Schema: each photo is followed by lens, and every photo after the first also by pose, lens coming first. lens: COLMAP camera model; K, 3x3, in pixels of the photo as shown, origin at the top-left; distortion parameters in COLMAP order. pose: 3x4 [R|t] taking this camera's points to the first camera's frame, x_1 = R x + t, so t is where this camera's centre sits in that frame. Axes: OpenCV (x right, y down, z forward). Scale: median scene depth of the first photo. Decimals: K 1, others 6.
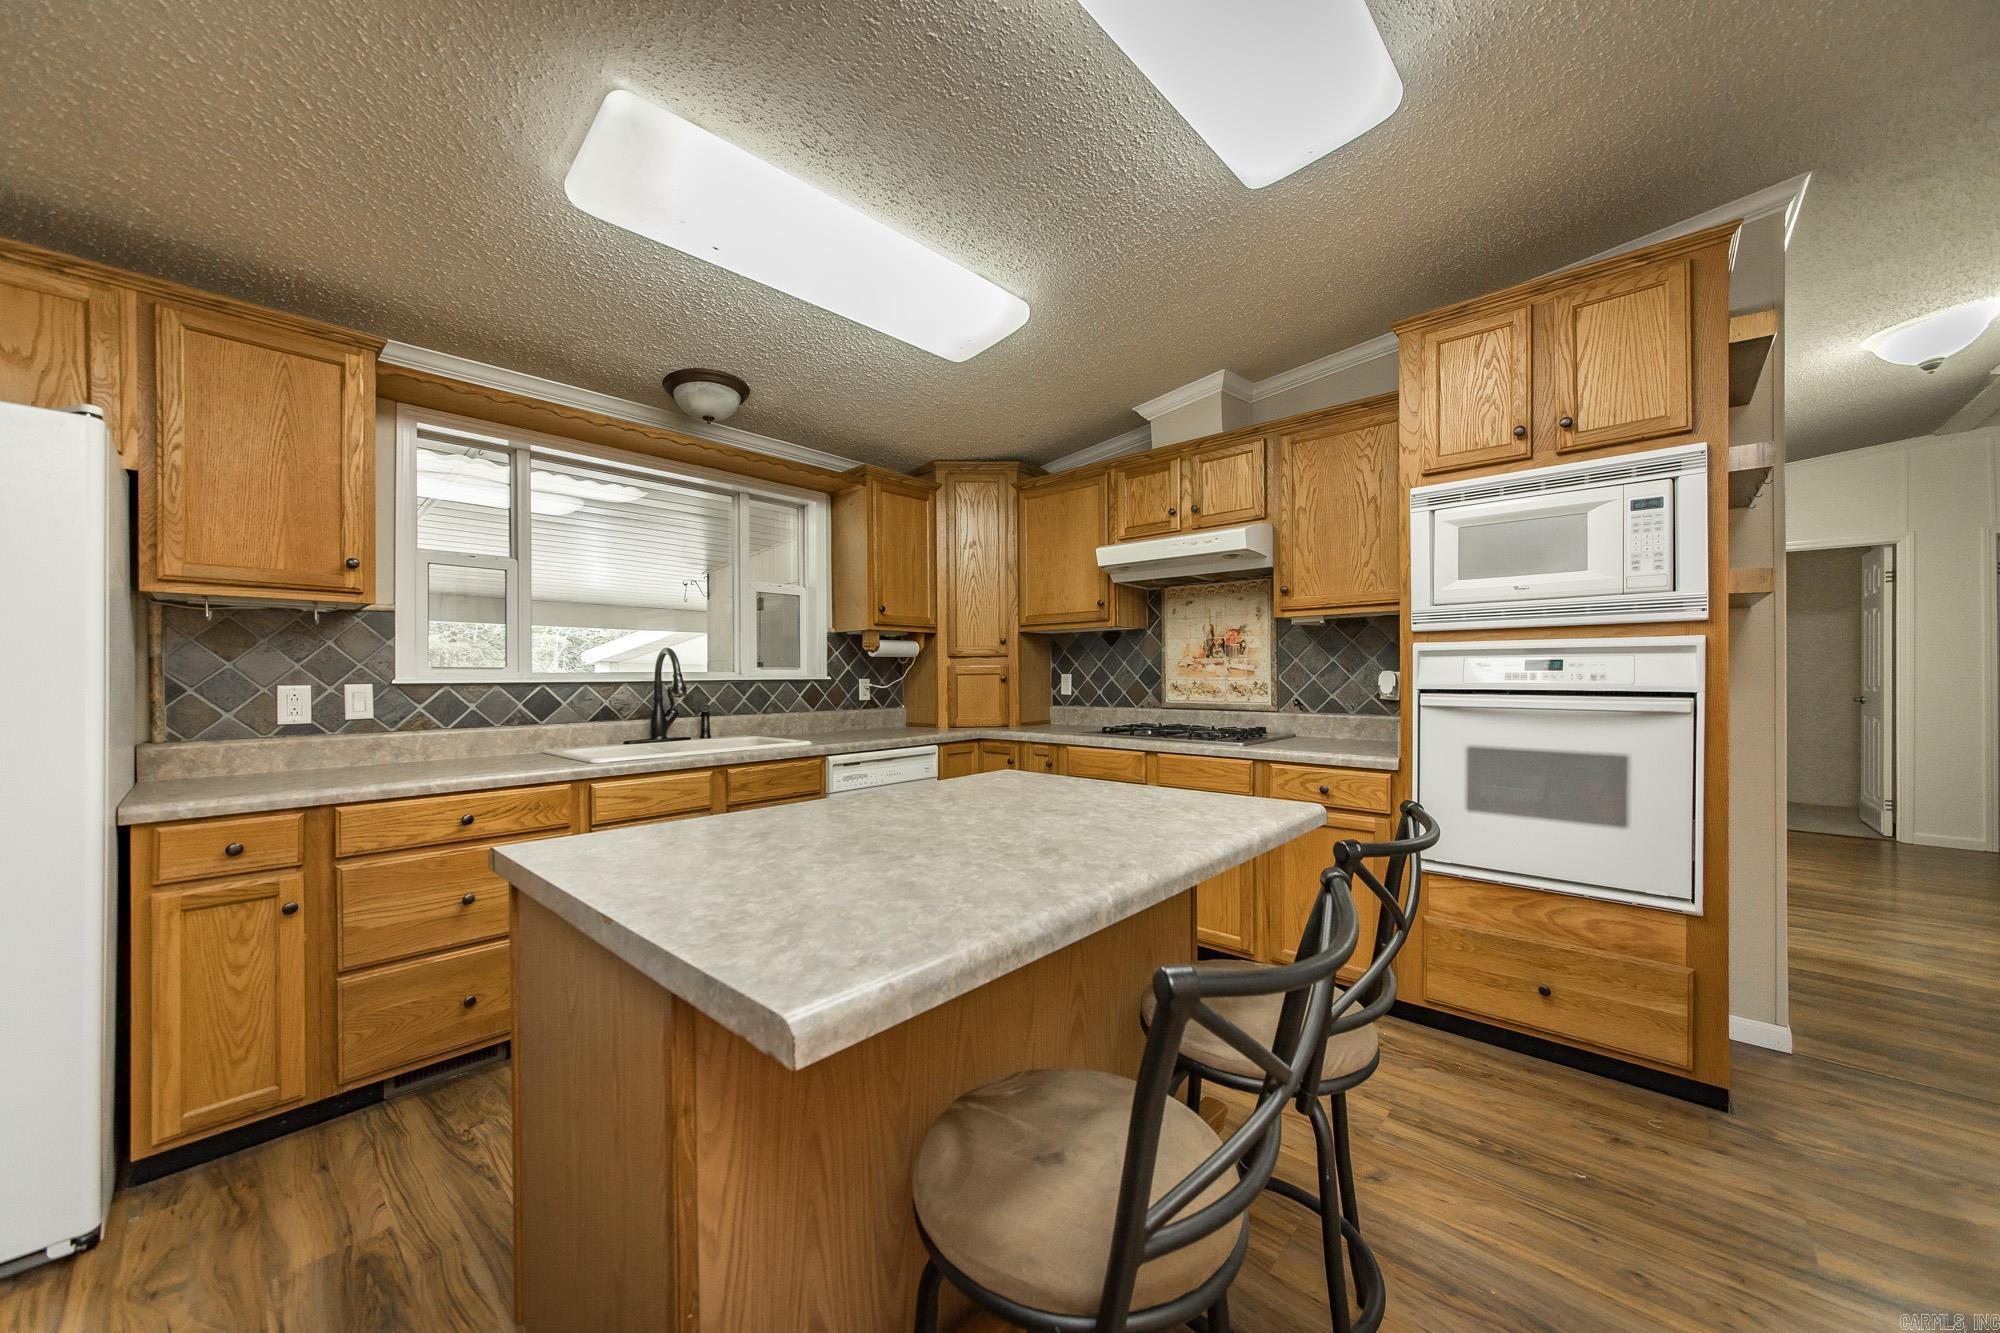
lens RADIAL K [[717.7, 0, 1000.2], [0, 717.7, 681.4], [0, 0, 1]] dist [-0.009713, 0.002384]
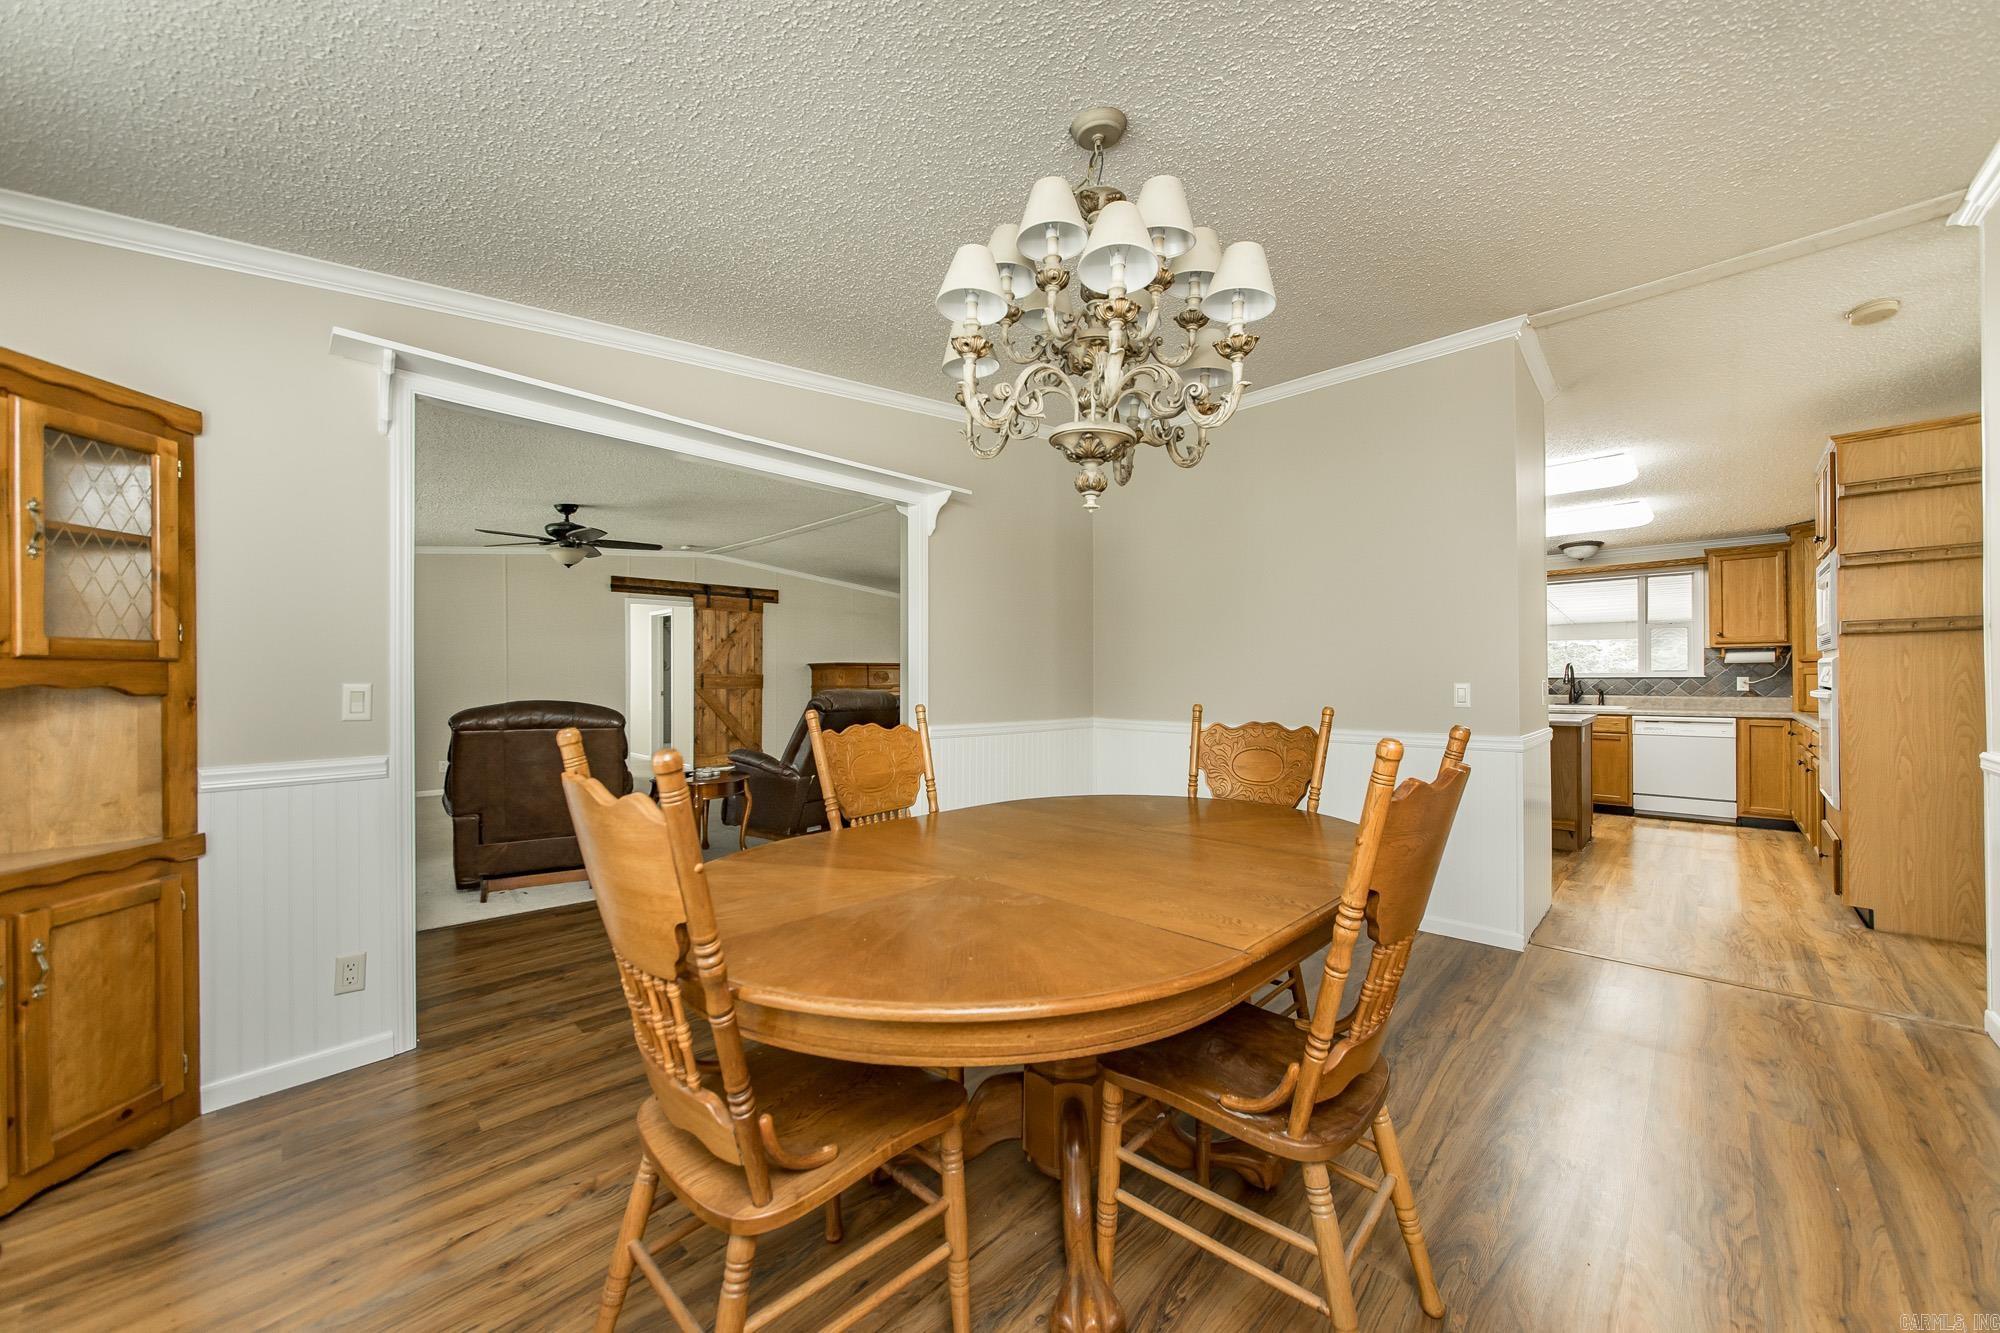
lens RADIAL K [[717.7, 0, 1021.5], [0, 717.7, 687.2], [0, 0, 1]] dist [-0.009713, 0.002384]
pose [[-0.001414, 0.018898, -0.999820, 1.749858], [0.000497, 0.999821, 0.018897, -0.014061], [0.999999, -0.000470, -0.001423, -0.717837]]
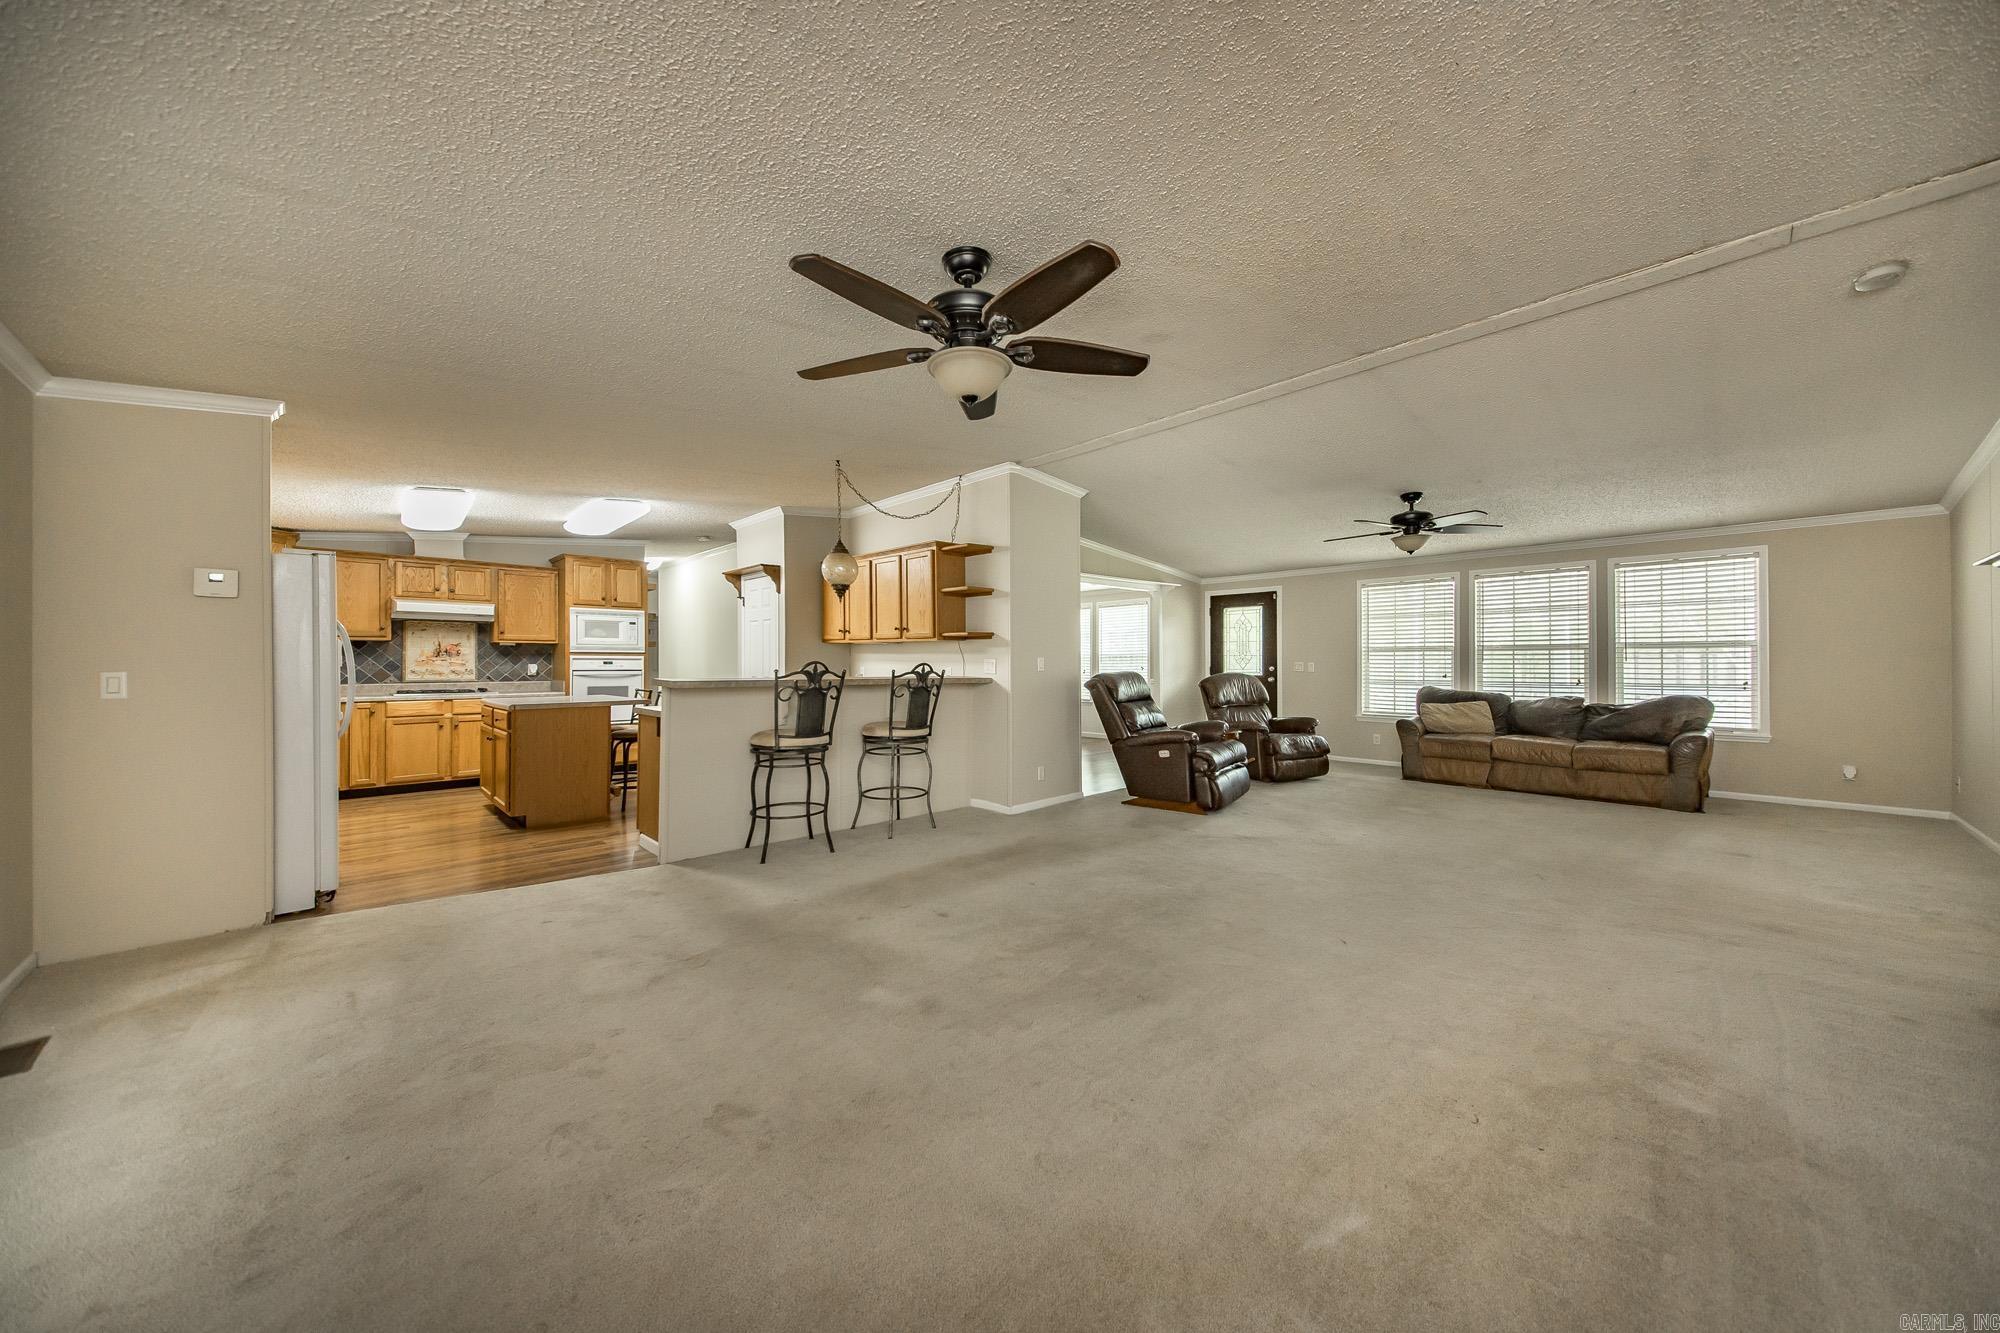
lens RADIAL K [[678.0, 0, 1015.9], [0, 678.0, 660.0], [0, 0, 1]] dist [0.001263, -0.000081]
pose [[0.049091, 0.009054, 0.998753, -1.822263], [0.008477, 0.999919, -0.009481, 0.008397], [-0.998758, 0.008932, 0.049011, -0.877989]]
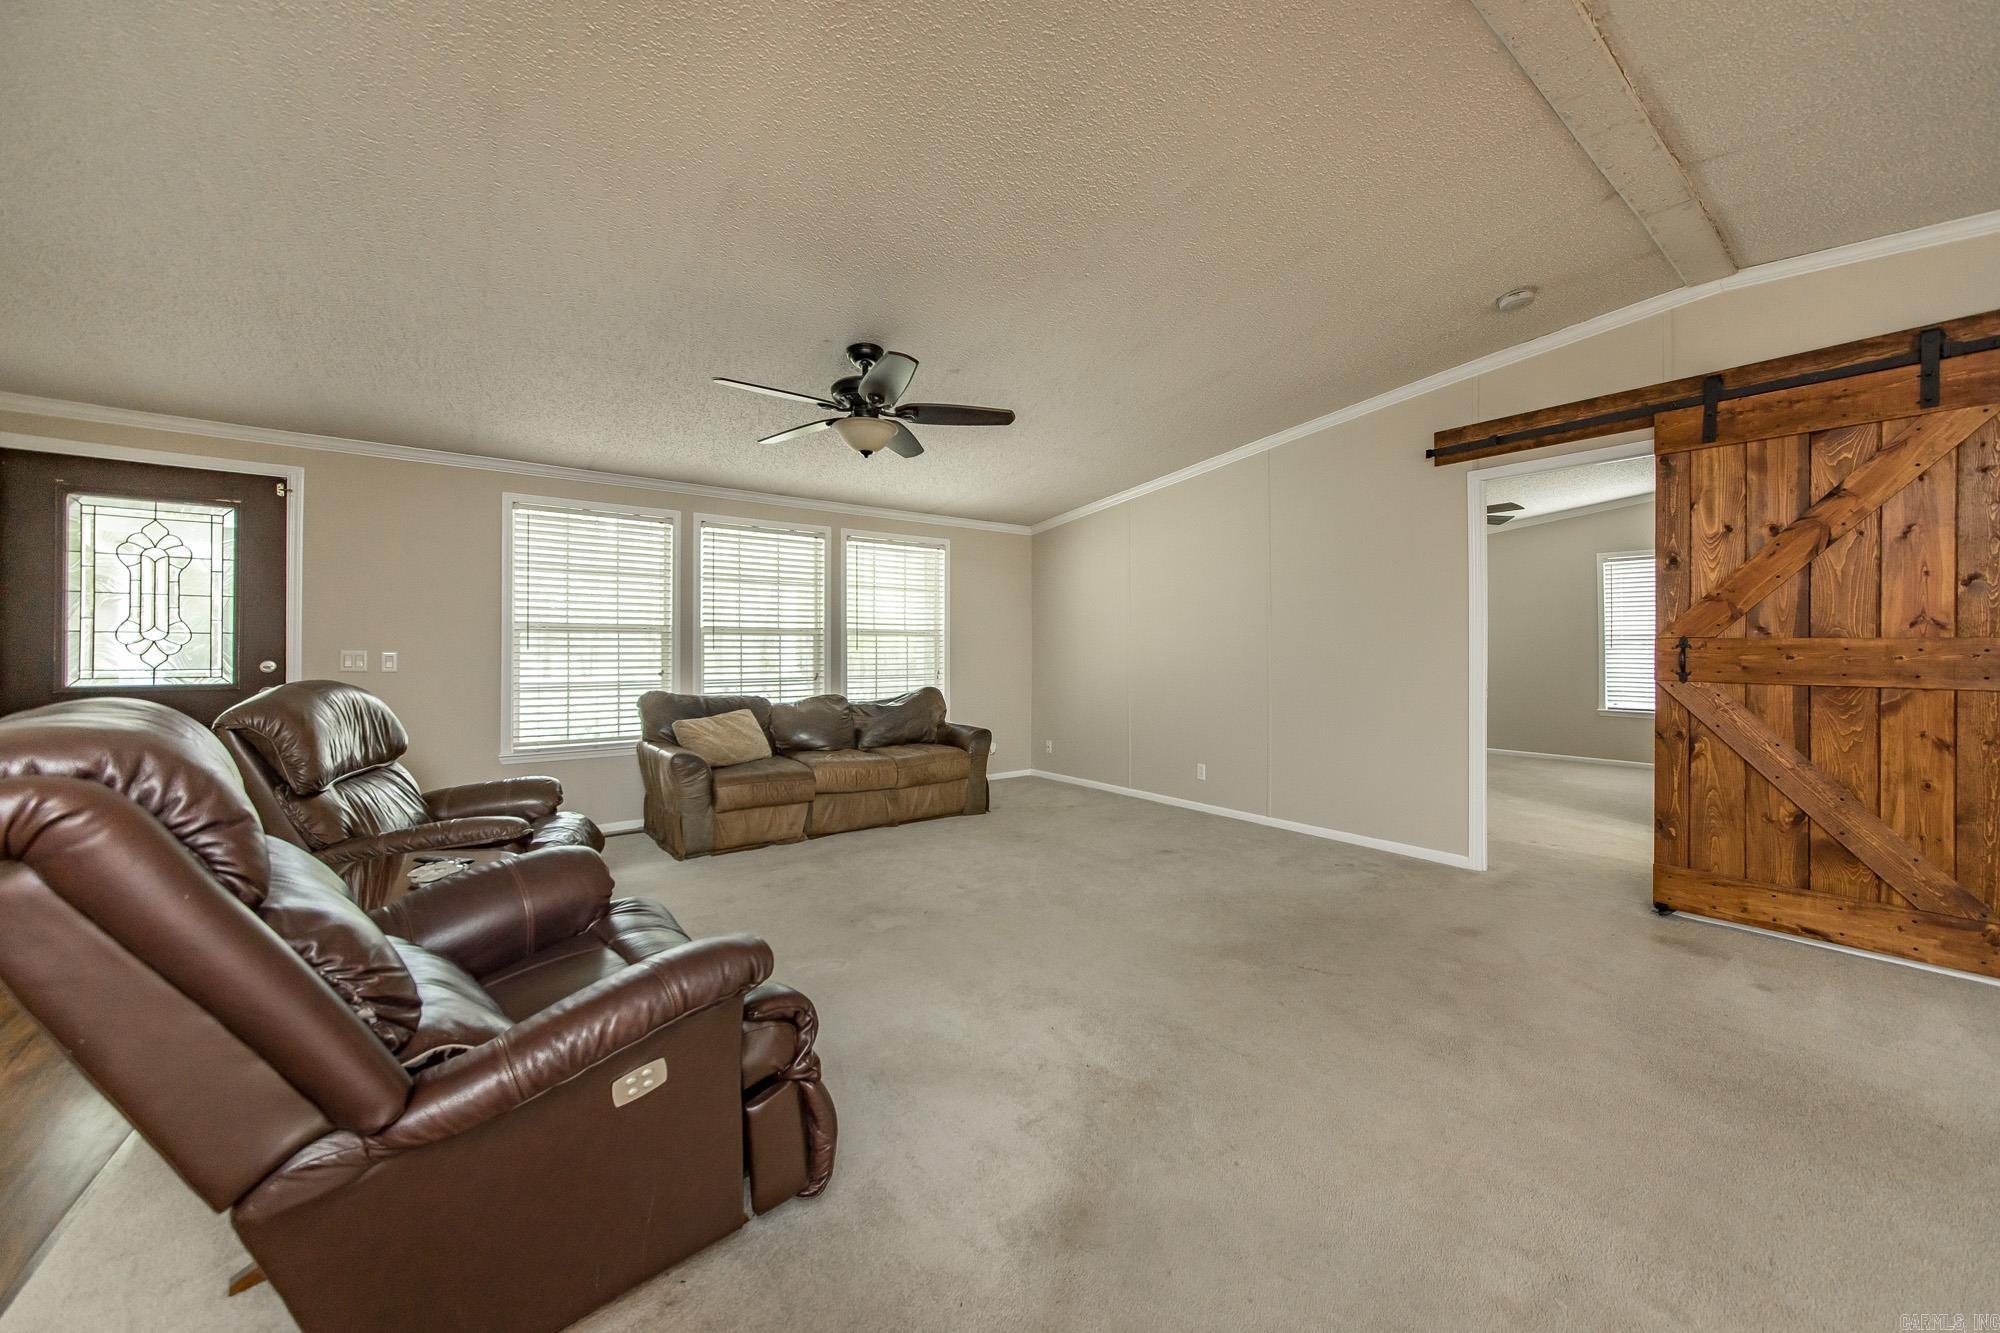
lens RADIAL K [[717.7, 0, 1005.4], [0, 717.7, 643.1], [0, 0, 1]] dist [-0.009713, 0.002384]
pose [[-0.982238, 0.002841, 0.187619, -0.377402], [0.002641, 0.999996, -0.001316, -0.006512], [-0.187622, -0.000797, -0.982241, -0.850432]]
